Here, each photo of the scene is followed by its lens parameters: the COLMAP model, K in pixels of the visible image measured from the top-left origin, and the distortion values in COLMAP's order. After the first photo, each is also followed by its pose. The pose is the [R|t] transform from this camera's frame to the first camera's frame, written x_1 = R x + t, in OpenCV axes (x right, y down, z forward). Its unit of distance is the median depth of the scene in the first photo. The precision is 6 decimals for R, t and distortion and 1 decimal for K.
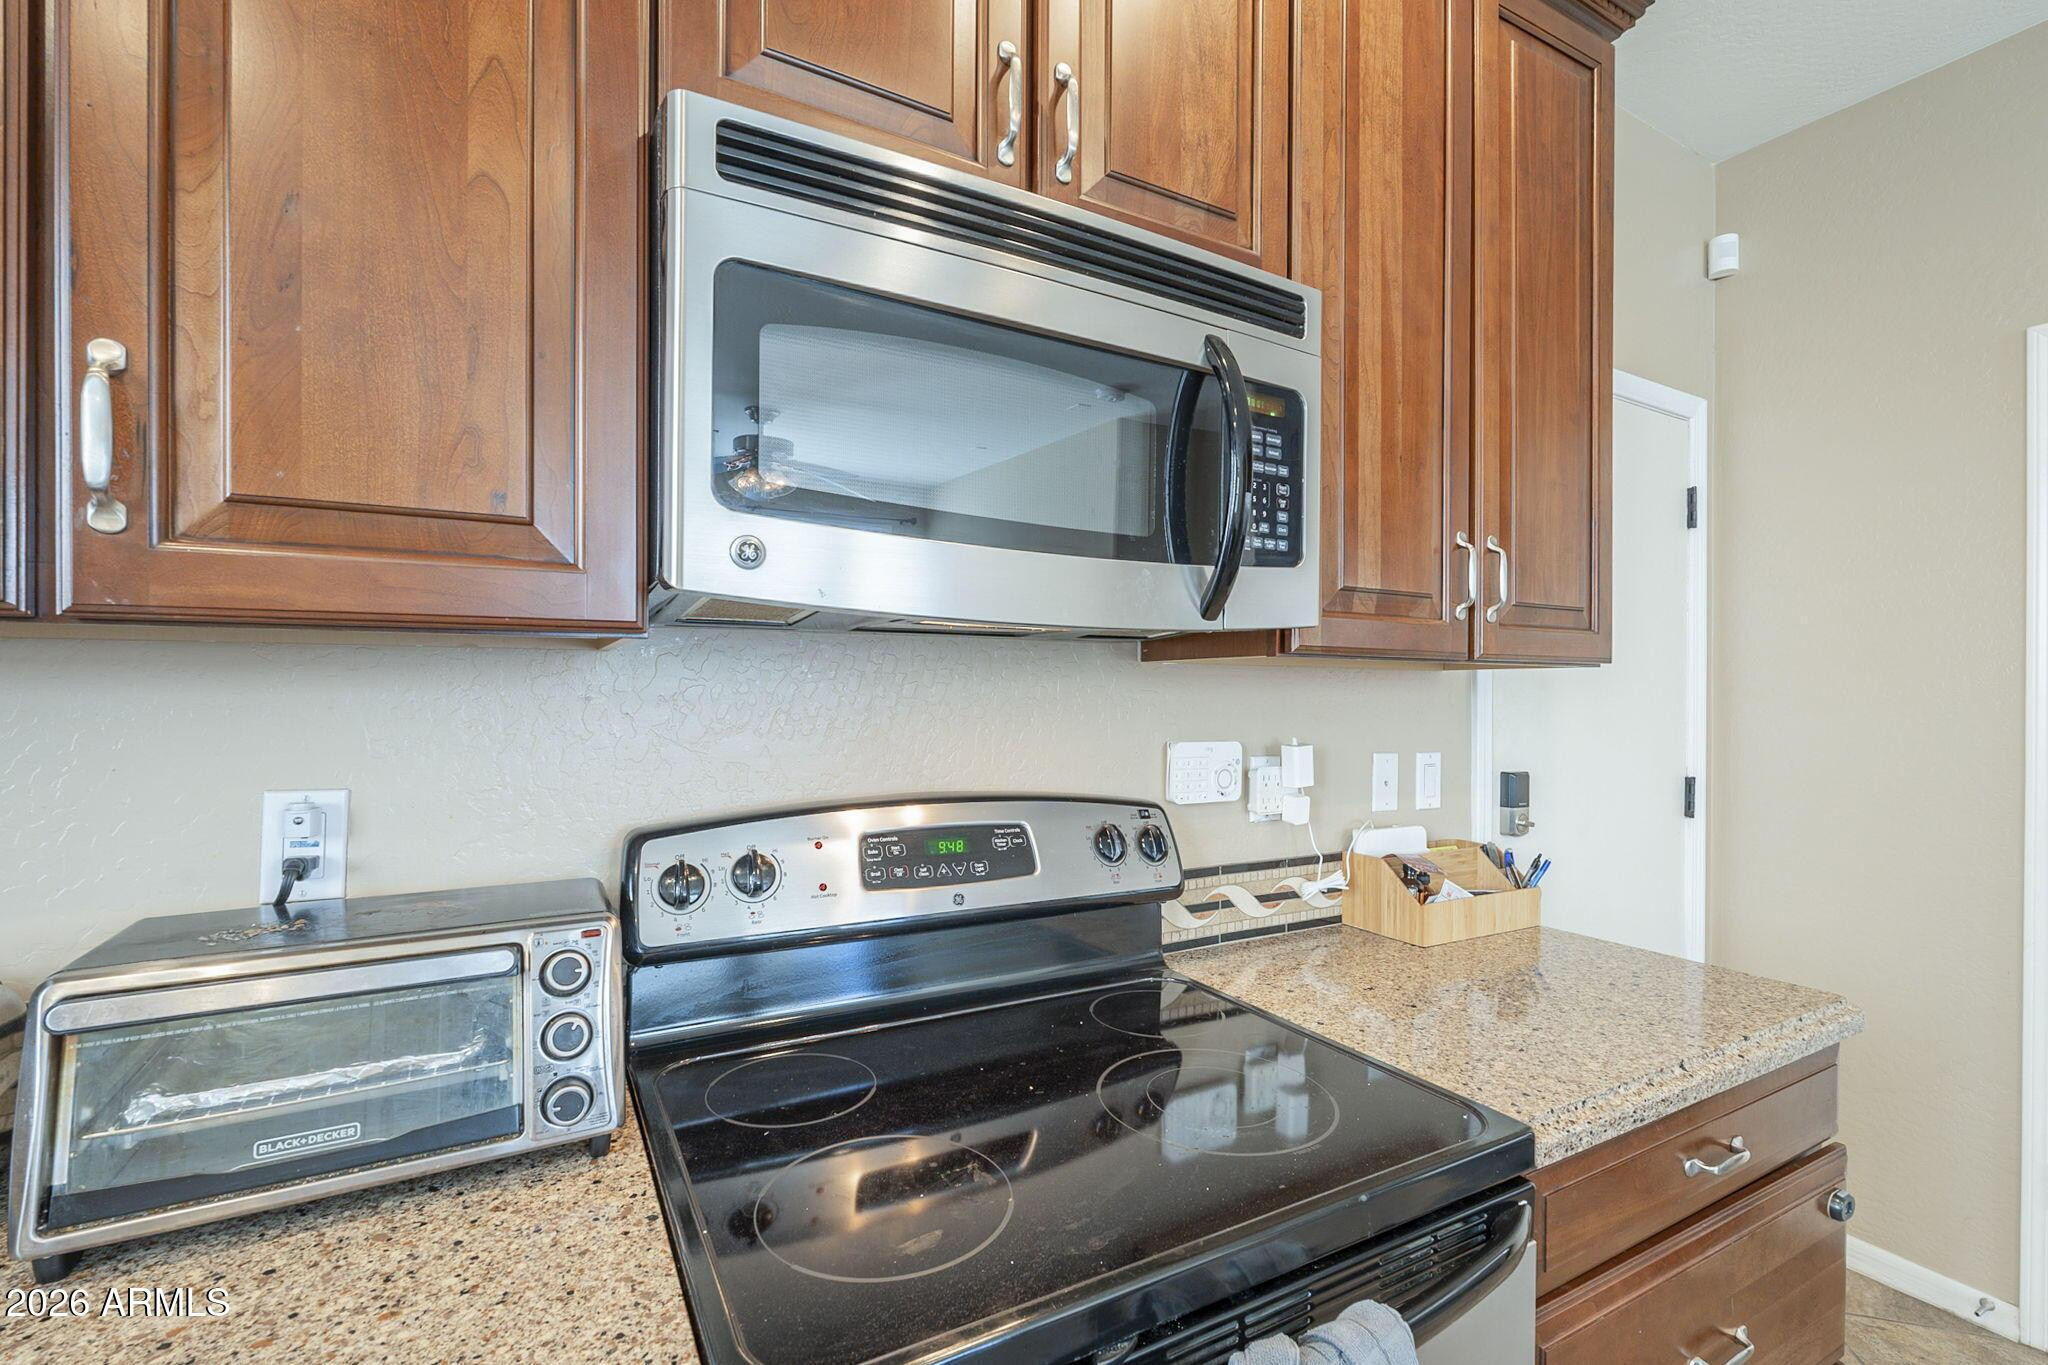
lens RADIAL K [[892.9, 0, 1022.1], [0, 892.9, 686.5], [0, 0, 1]] dist [-0.006220, 0.000637]
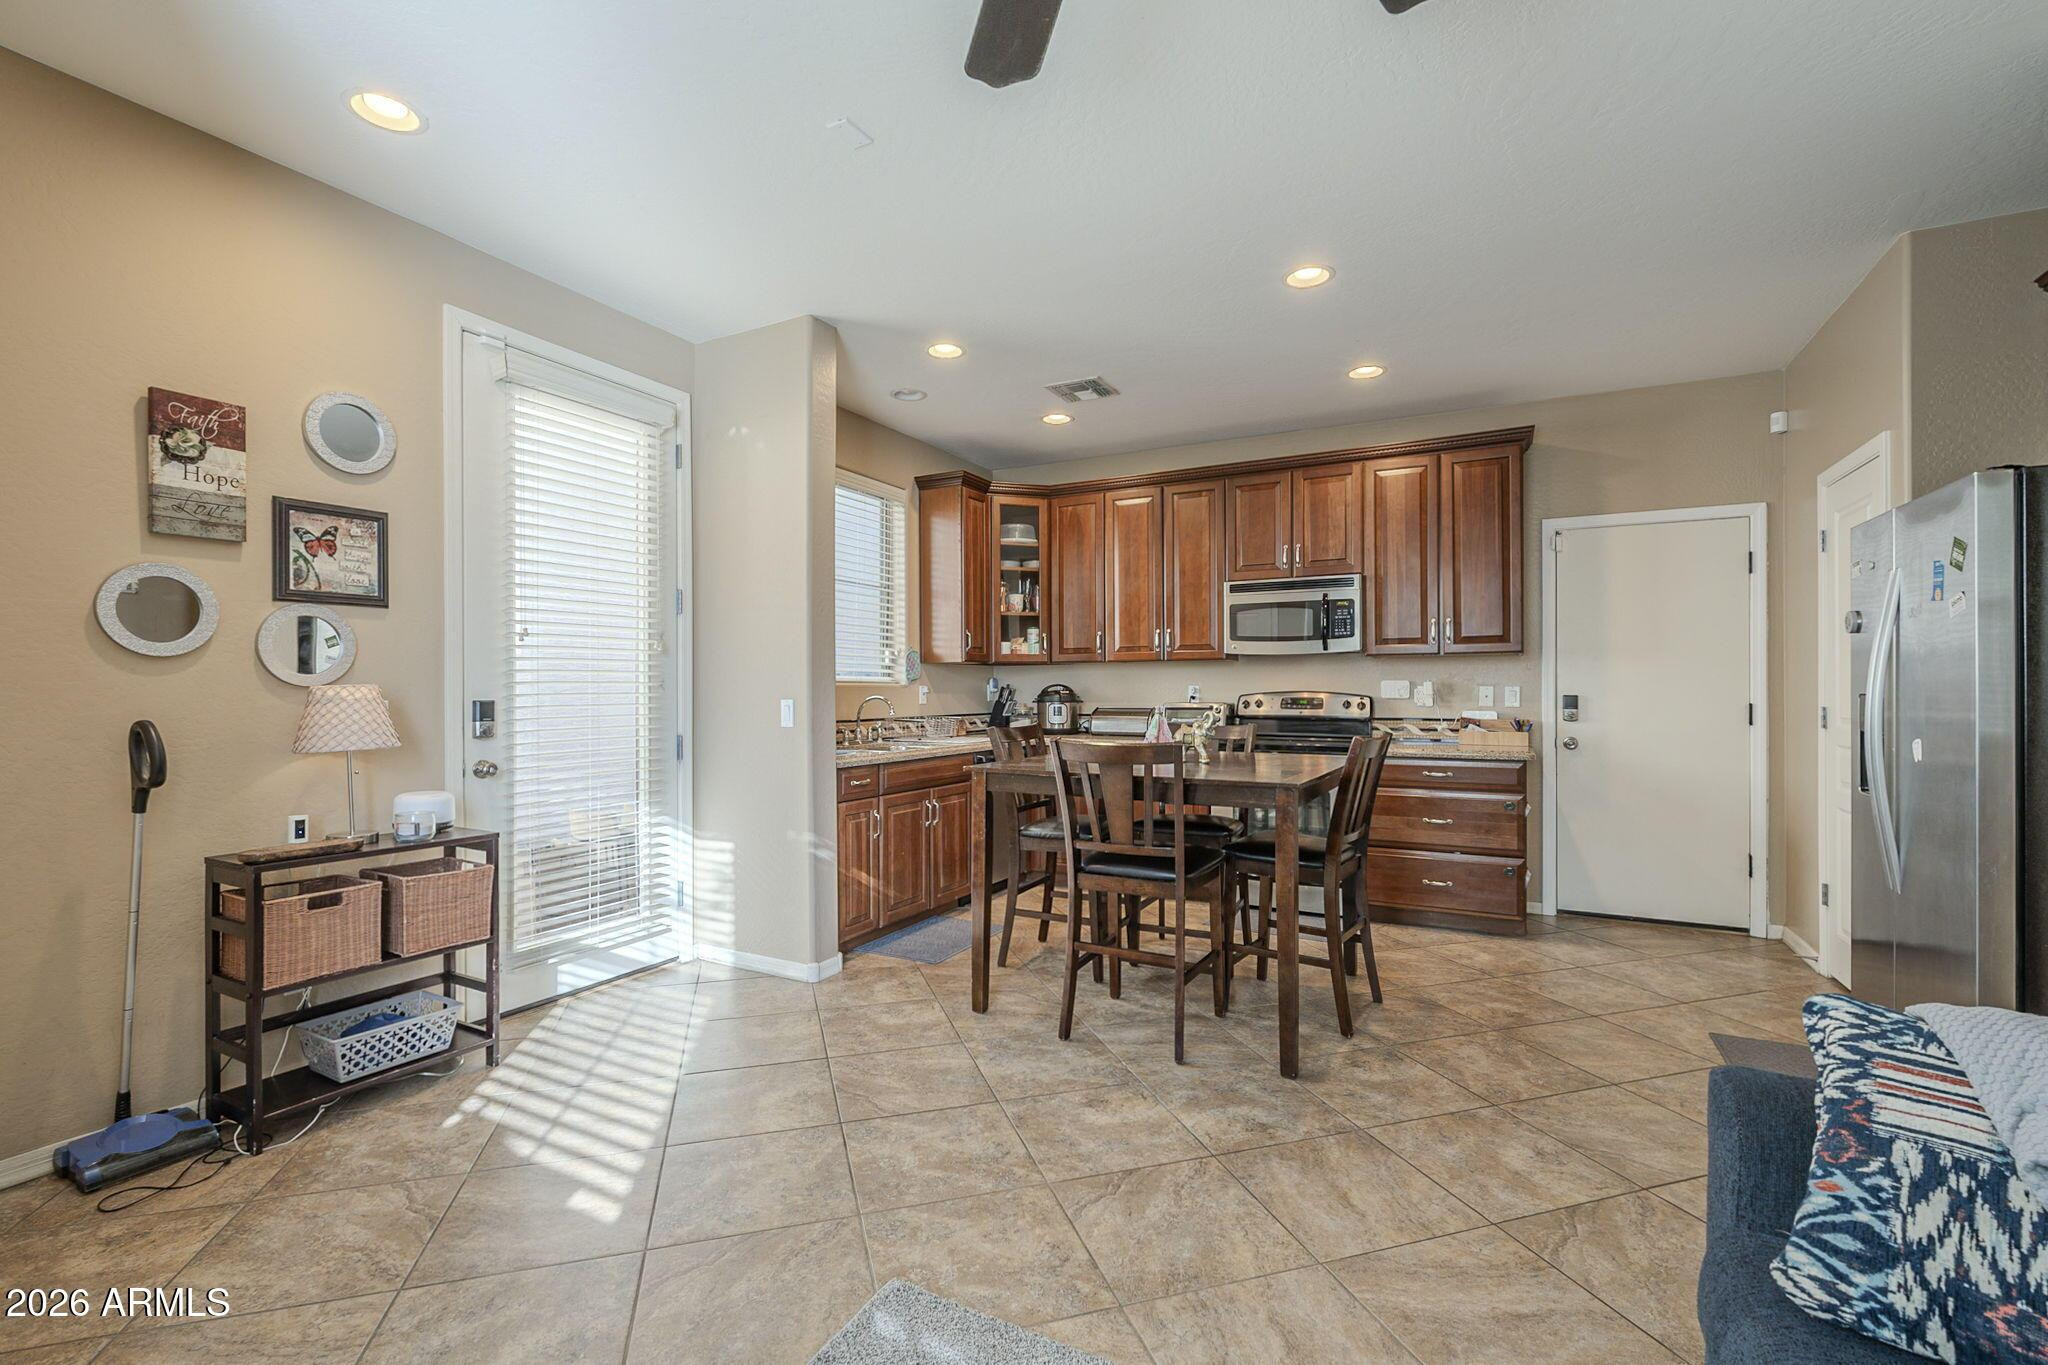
lens RADIAL K [[894.7, 0, 1029.6], [0, 894.7, 690.3], [0, 0, 1]] dist [-0.001696, -0.000150]
pose [[0.549175, -0.008765, -0.835661, 3.369565], [0.011474, 0.999930, -0.002947, 0.135568], [0.835629, -0.007970, 0.549237, -3.019414]]
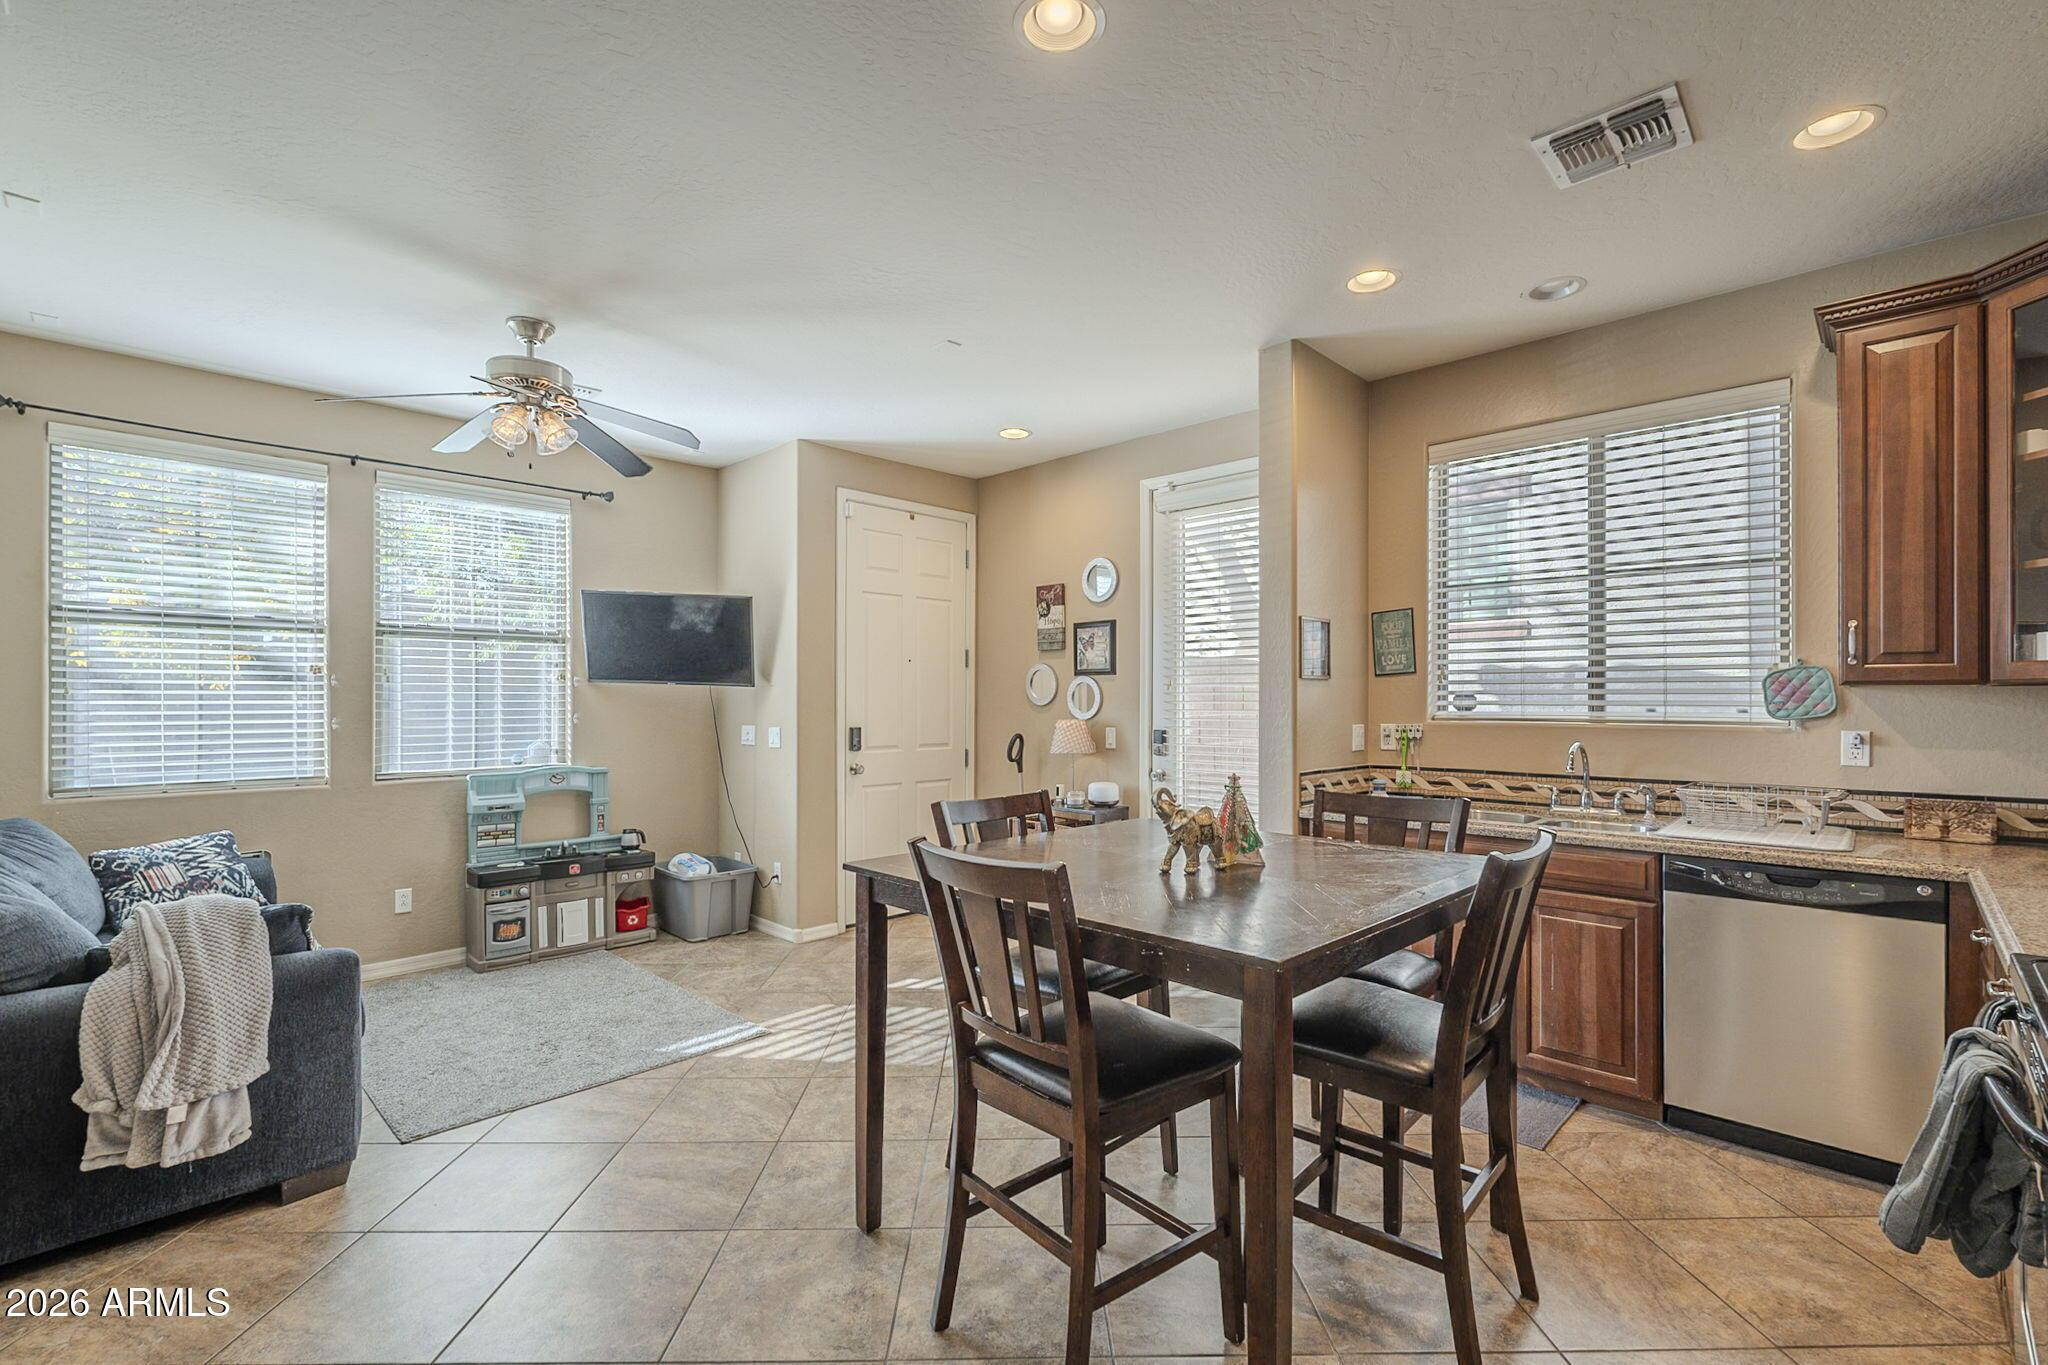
lens RADIAL K [[900.3, 0, 1020.9], [0, 900.3, 697.6], [0, 0, 1]] dist [-0.003380, -0.000583]
pose [[-0.958795, -0.008790, -0.283964, 1.782617], [-0.005989, 0.999924, -0.010731, 0.026498], [0.284037, -0.008588, -0.958775, 1.413935]]
